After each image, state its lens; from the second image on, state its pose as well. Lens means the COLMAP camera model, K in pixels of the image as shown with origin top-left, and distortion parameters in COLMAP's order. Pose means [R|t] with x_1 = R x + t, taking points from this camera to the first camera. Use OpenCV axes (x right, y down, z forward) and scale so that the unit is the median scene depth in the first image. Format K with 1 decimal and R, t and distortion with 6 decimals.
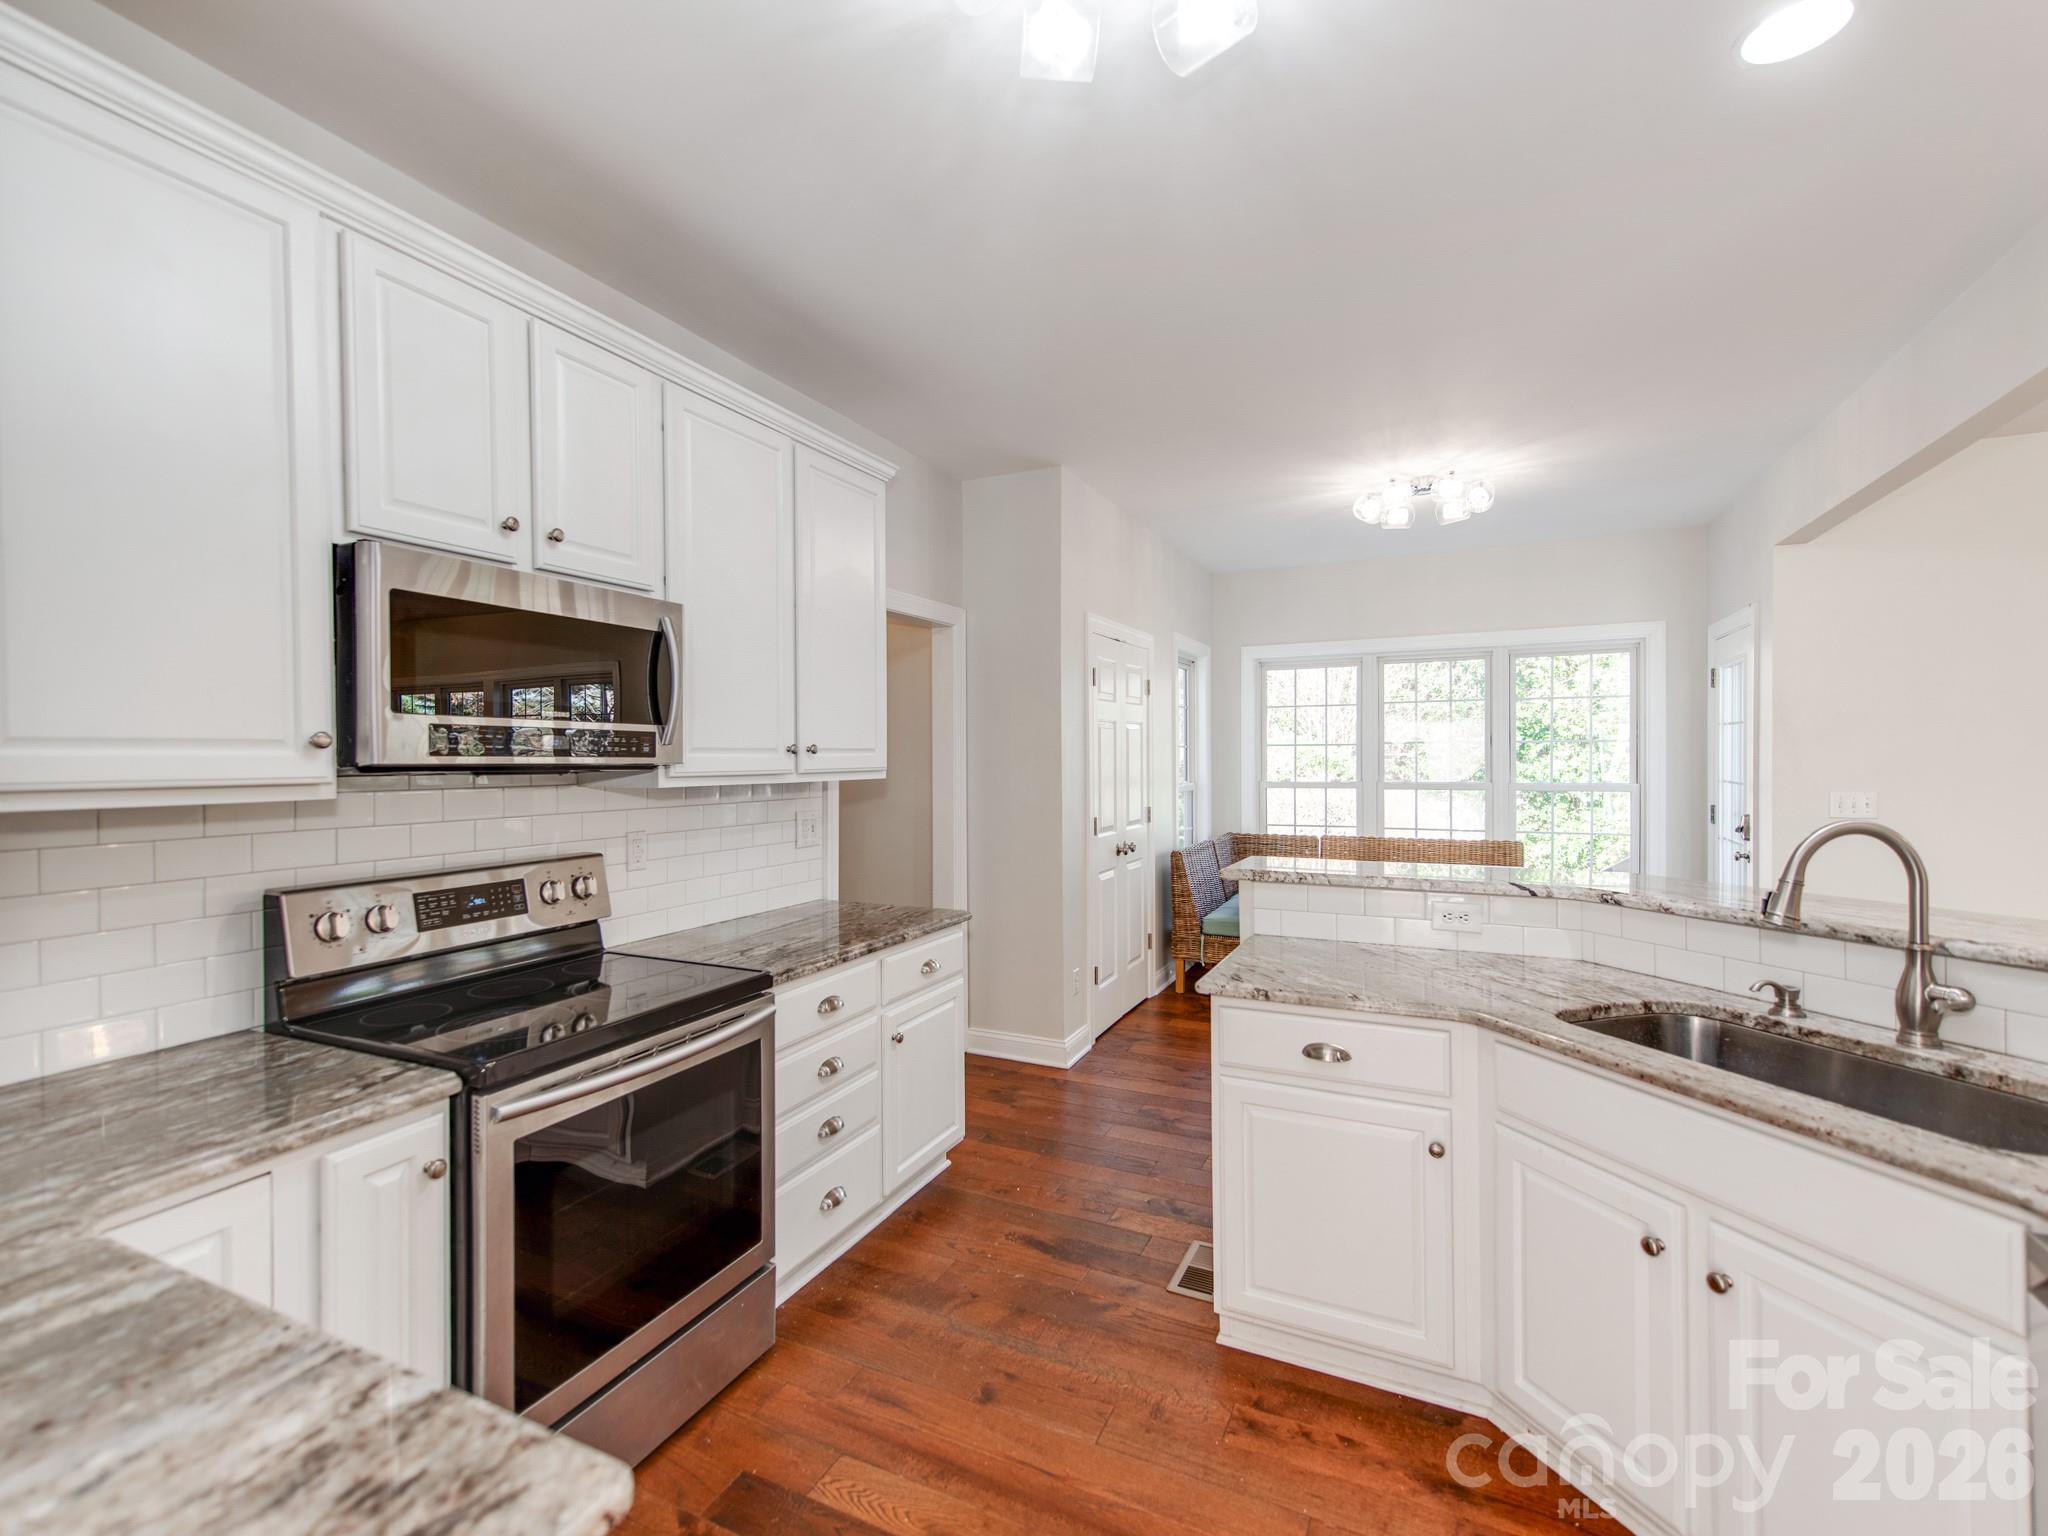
lens RADIAL K [[917.8, 0, 1006.3], [0, 917.8, 763.1], [0, 0, 1]] dist [-0.003207, 0.000274]
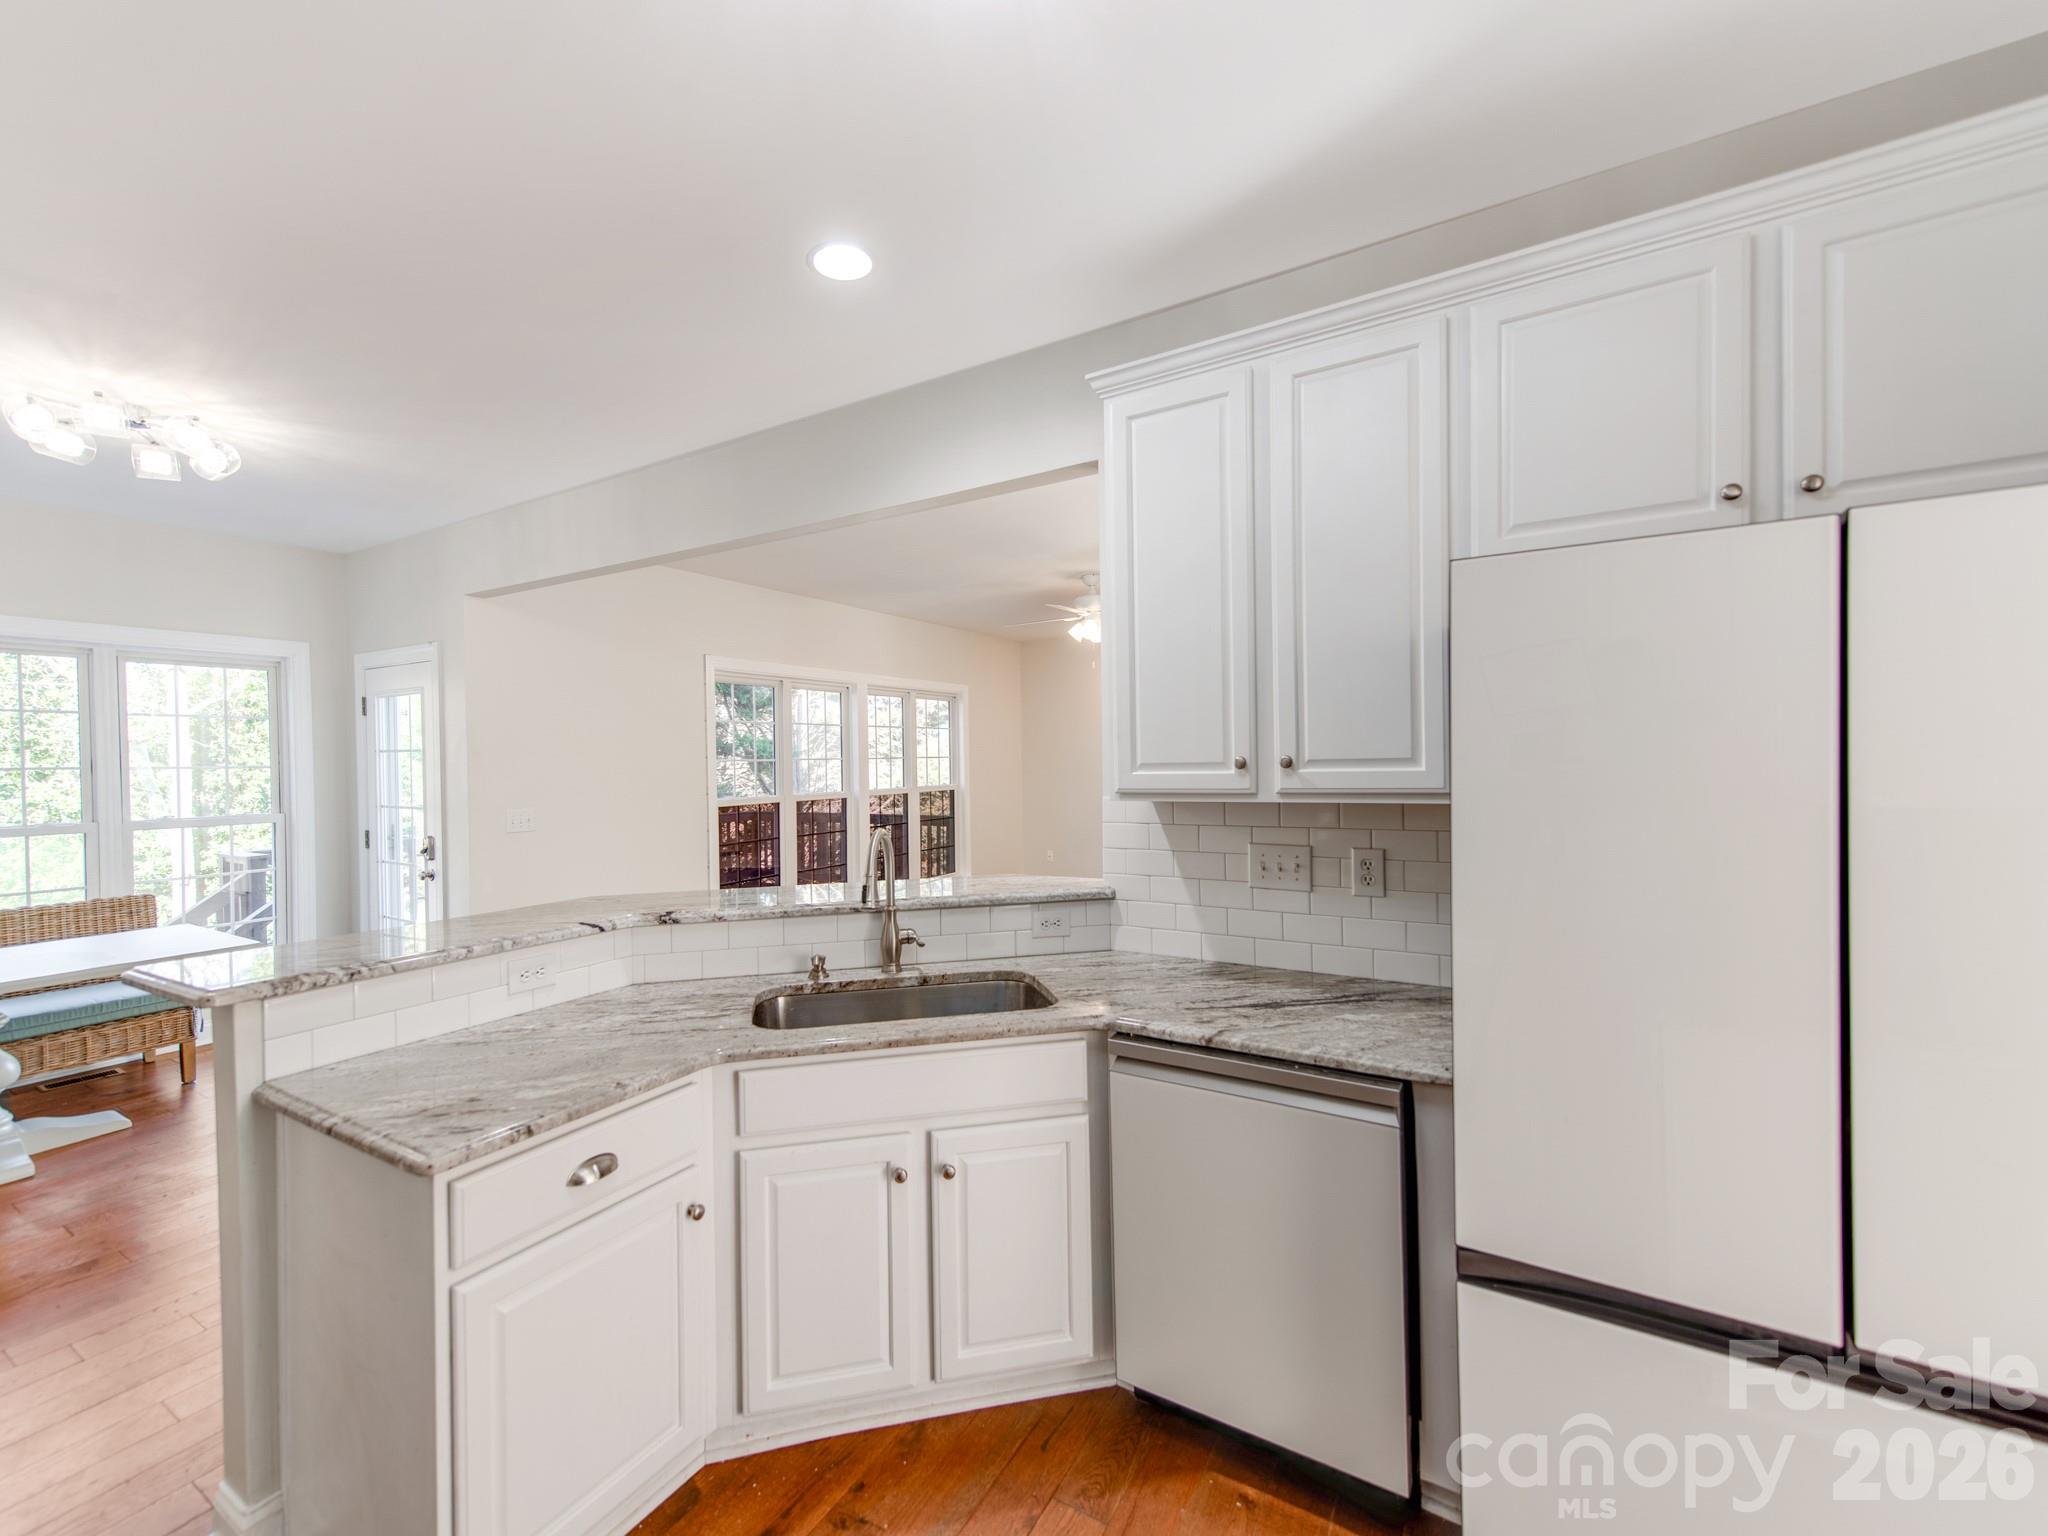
lens RADIAL K [[865.2, 0, 1012.8], [0, 865.2, 767.6], [0, 0, 1]] dist [0.009690, -0.000569]
pose [[0.102009, -0.000879, 0.994783, -0.338759], [0.020625, 0.999787, -0.001231, -0.022521], [-0.994570, 0.020643, 0.102005, 0.511557]]
